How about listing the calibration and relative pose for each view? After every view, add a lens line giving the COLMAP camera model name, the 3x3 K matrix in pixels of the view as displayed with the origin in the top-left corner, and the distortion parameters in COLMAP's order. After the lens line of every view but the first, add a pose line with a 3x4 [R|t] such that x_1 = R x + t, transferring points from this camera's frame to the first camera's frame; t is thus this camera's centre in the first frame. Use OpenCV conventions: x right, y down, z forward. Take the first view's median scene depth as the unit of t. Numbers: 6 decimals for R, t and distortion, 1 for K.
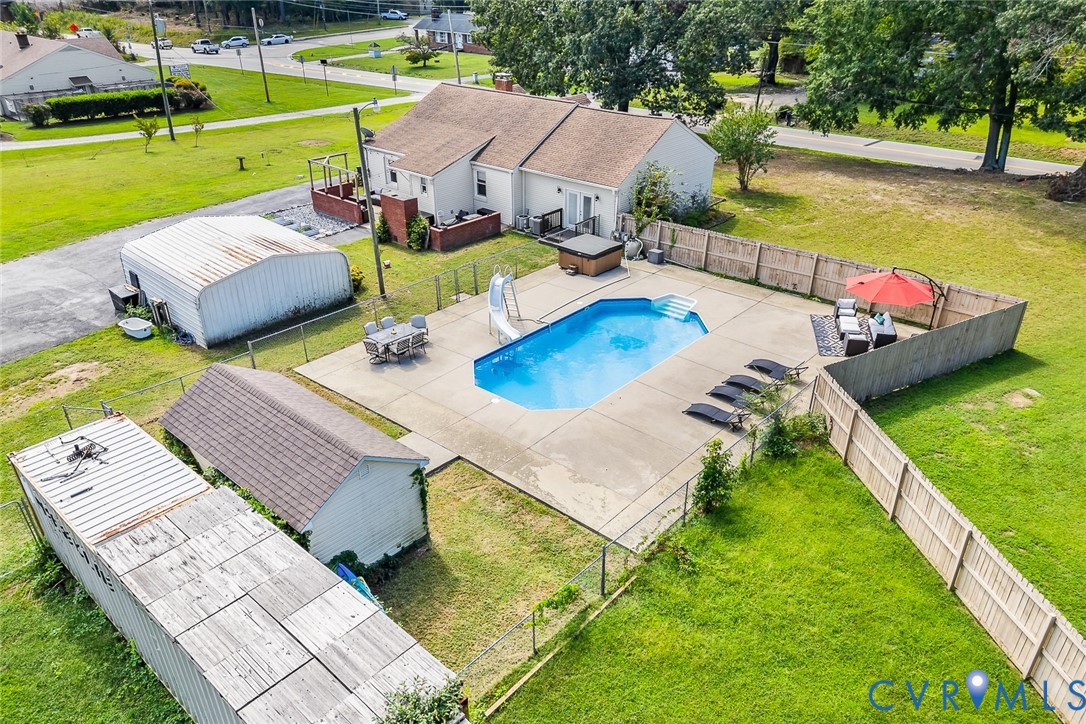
lens RADIAL K [[768.2, 0, 545.2], [0, 768.2, 394.1], [0, 0, 1]] dist [0.102511, -0.122156]
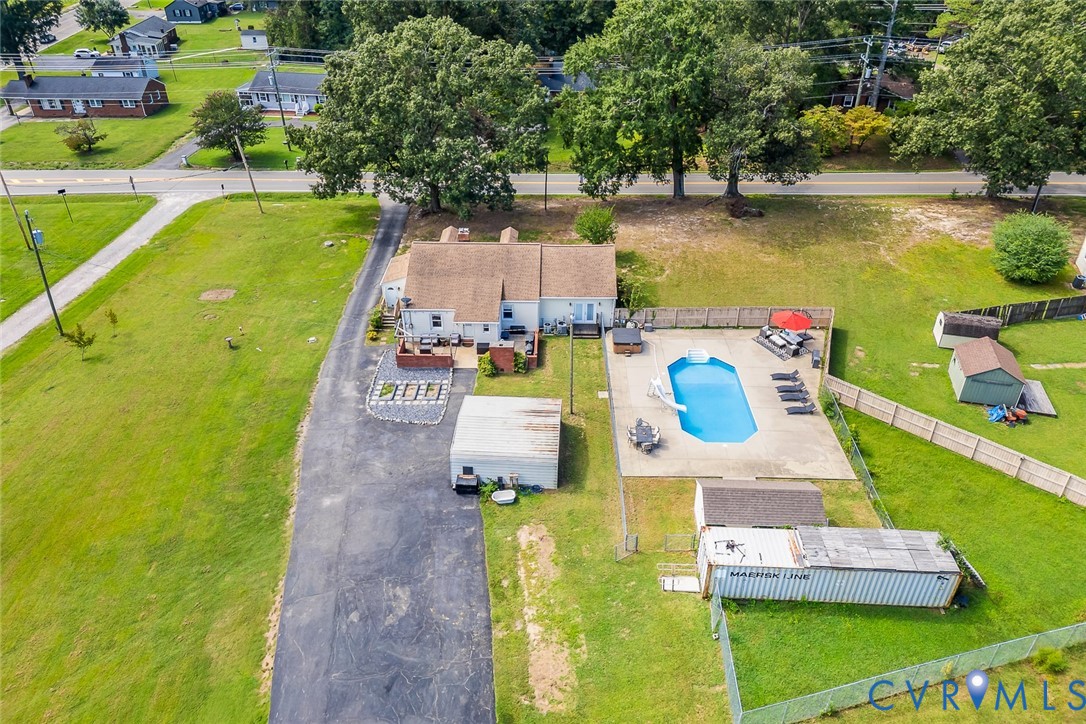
lens RADIAL K [[760.0, 0, 544.0], [0, 760.0, 322.8], [0, 0, 1]] dist [0.093201, -0.106125]
pose [[0.763779, -0.338011, 0.549900, -1.176273], [0.321252, 0.937979, 0.130355, -0.585340], [-0.559857, 0.077094, 0.824995, -0.351321]]
